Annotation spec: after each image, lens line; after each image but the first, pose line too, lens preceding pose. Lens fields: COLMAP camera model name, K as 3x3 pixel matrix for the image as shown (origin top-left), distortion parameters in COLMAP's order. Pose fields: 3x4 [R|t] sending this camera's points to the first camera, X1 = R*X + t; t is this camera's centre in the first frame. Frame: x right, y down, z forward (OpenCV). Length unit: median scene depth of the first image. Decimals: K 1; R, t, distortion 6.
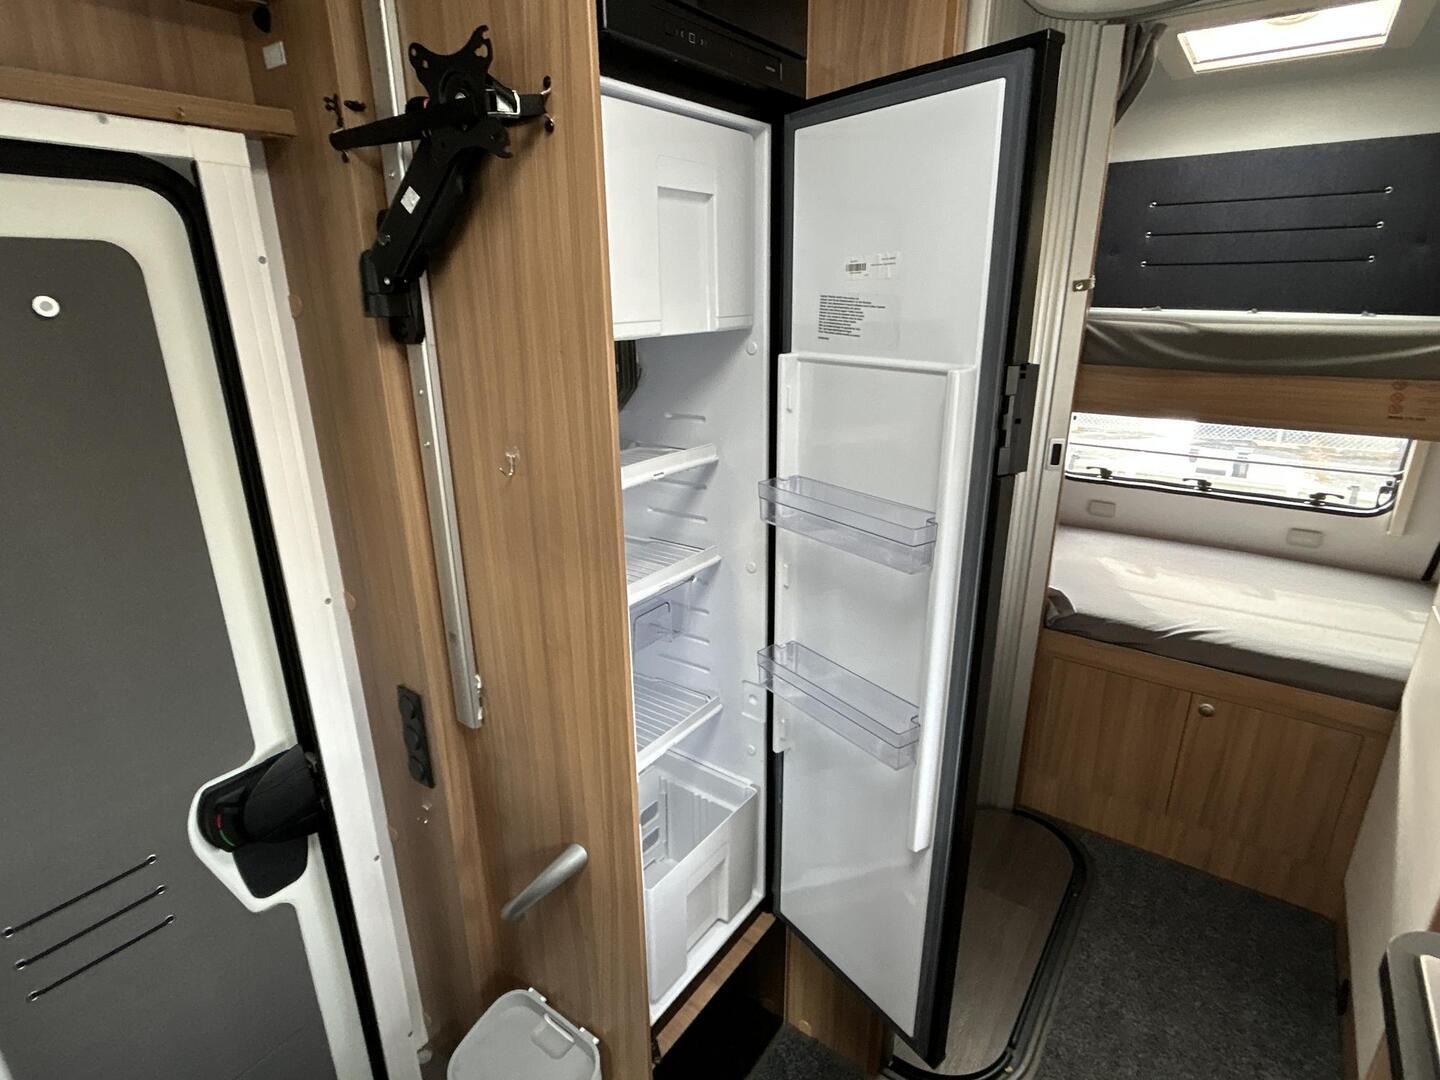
lens RADIAL K [[746.0, 0, 720.1], [0, 746.0, 534.8], [0, 0, 1]] dist [0.002895, 0.000854]
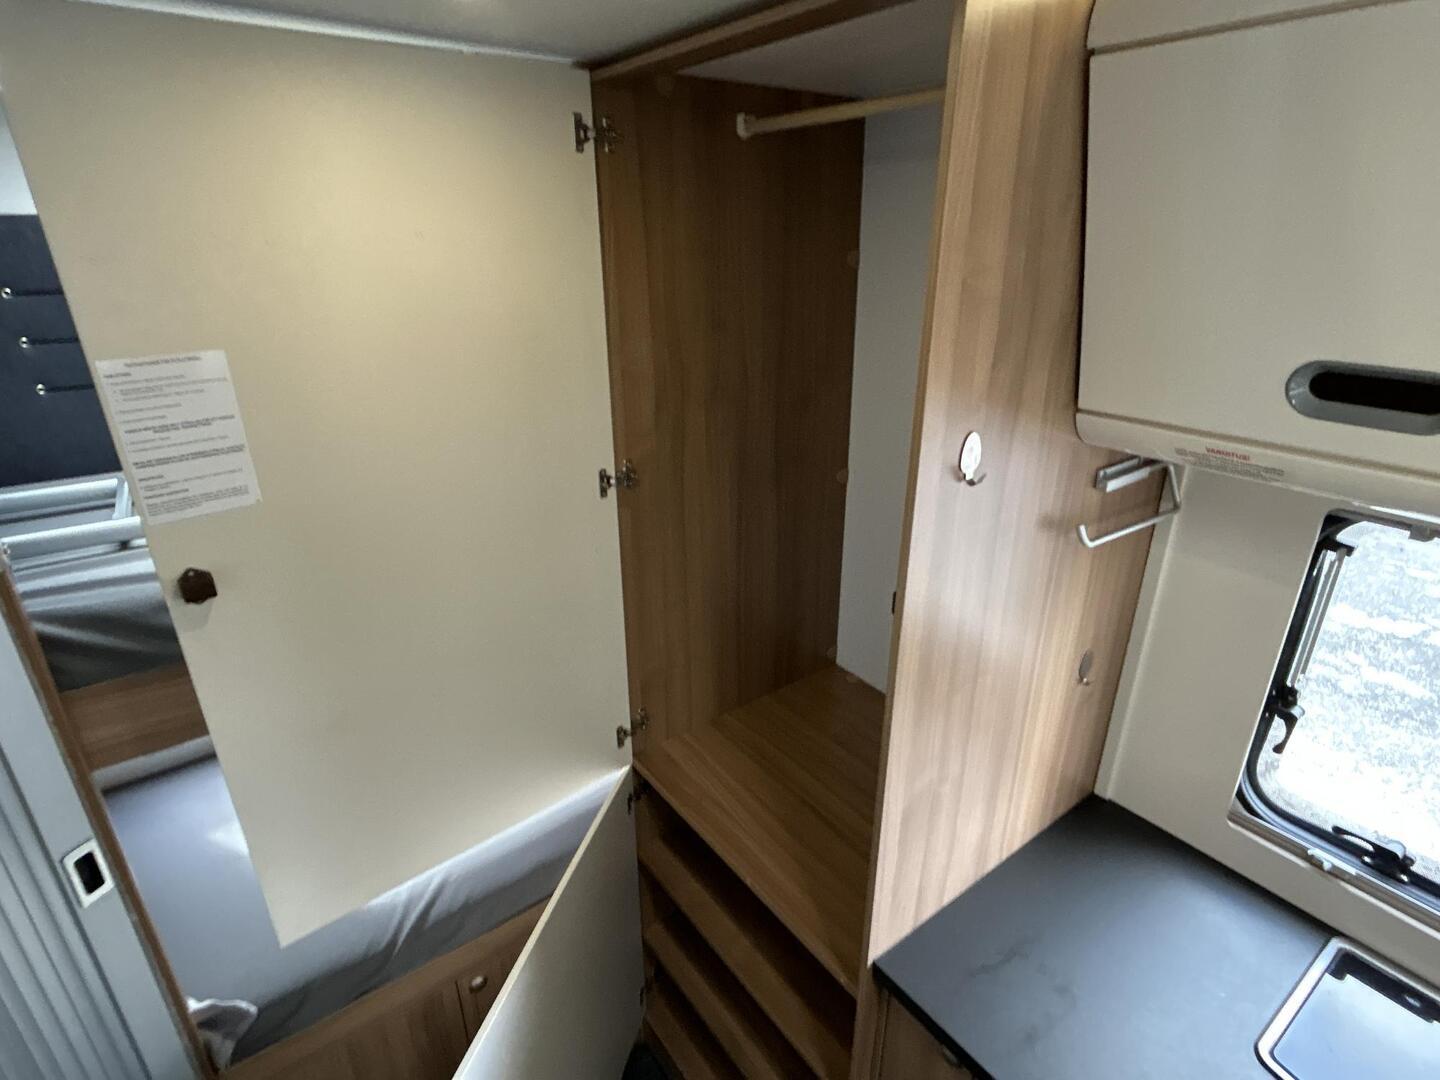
lens RADIAL K [[746.0, 0, 720.1], [0, 746.0, 534.8], [0, 0, 1]] dist [0.002895, 0.000854]
pose [[0.309429, -0.354788, 0.882258, 0.226044], [0.304405, 0.915926, 0.261566, -0.332045], [-0.900884, 0.187628, 0.391413, 0.409616]]
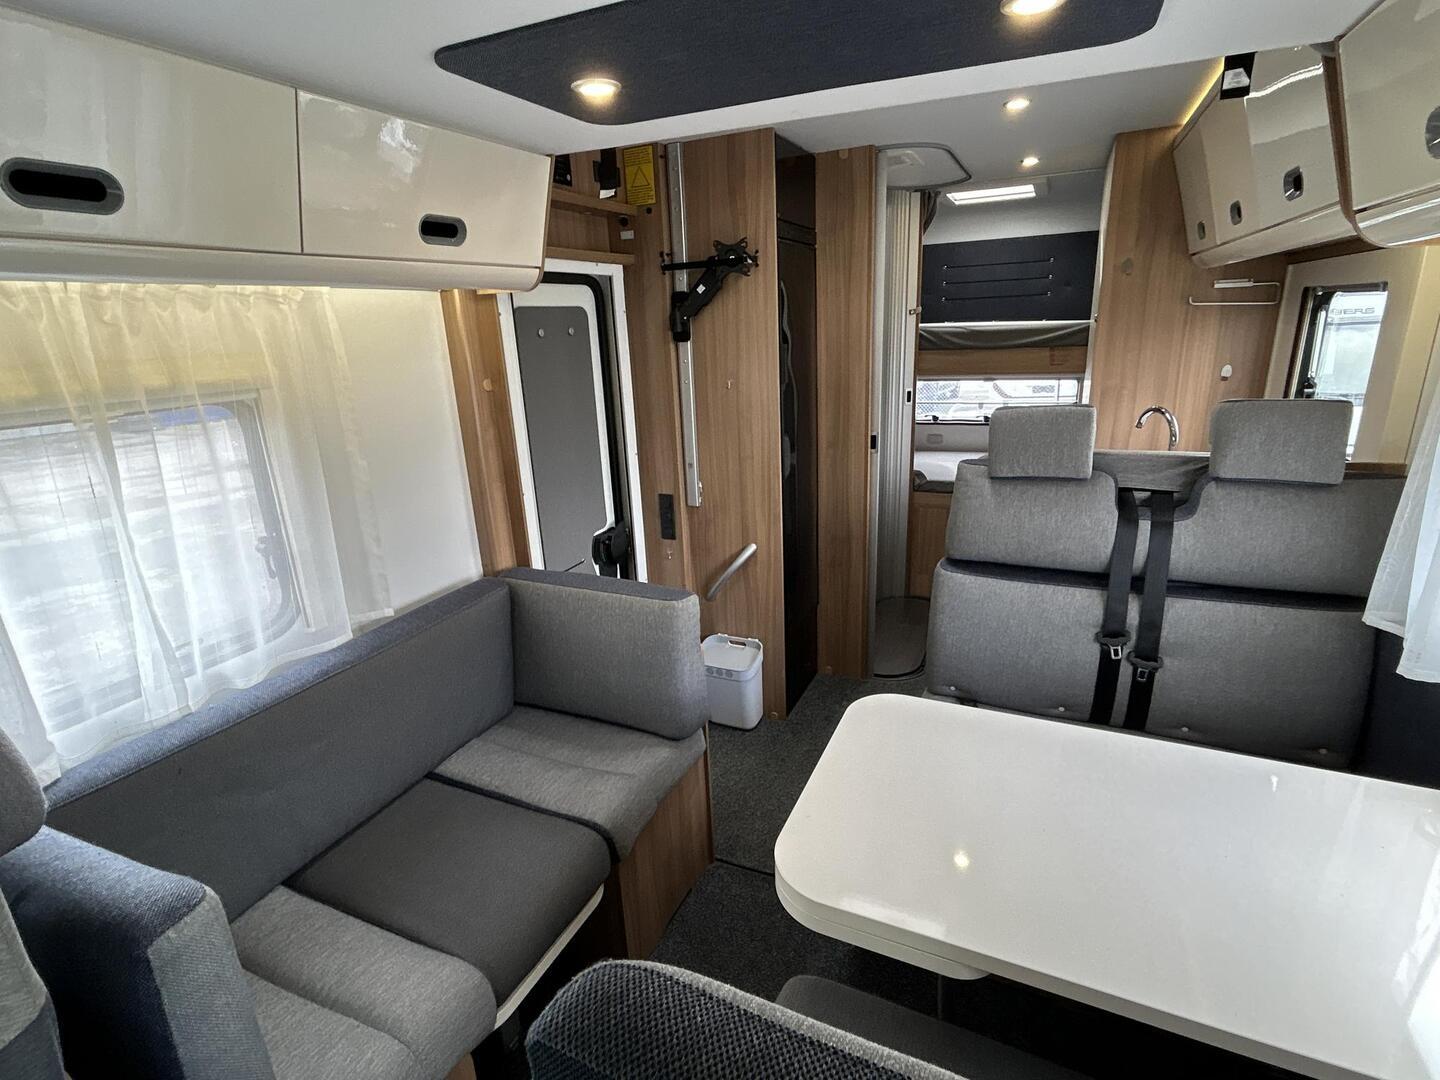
lens RADIAL K [[720.2, 0, 716.7], [0, 720.2, 537.8], [0, 0, 1]] dist [0.020697, -0.000082]
pose [[0.980108, -0.087690, 0.178041, -0.457923], [0.093610, 0.995292, -0.025114, 0.281285], [-0.175001, 0.041281, 0.983703, -0.828440]]
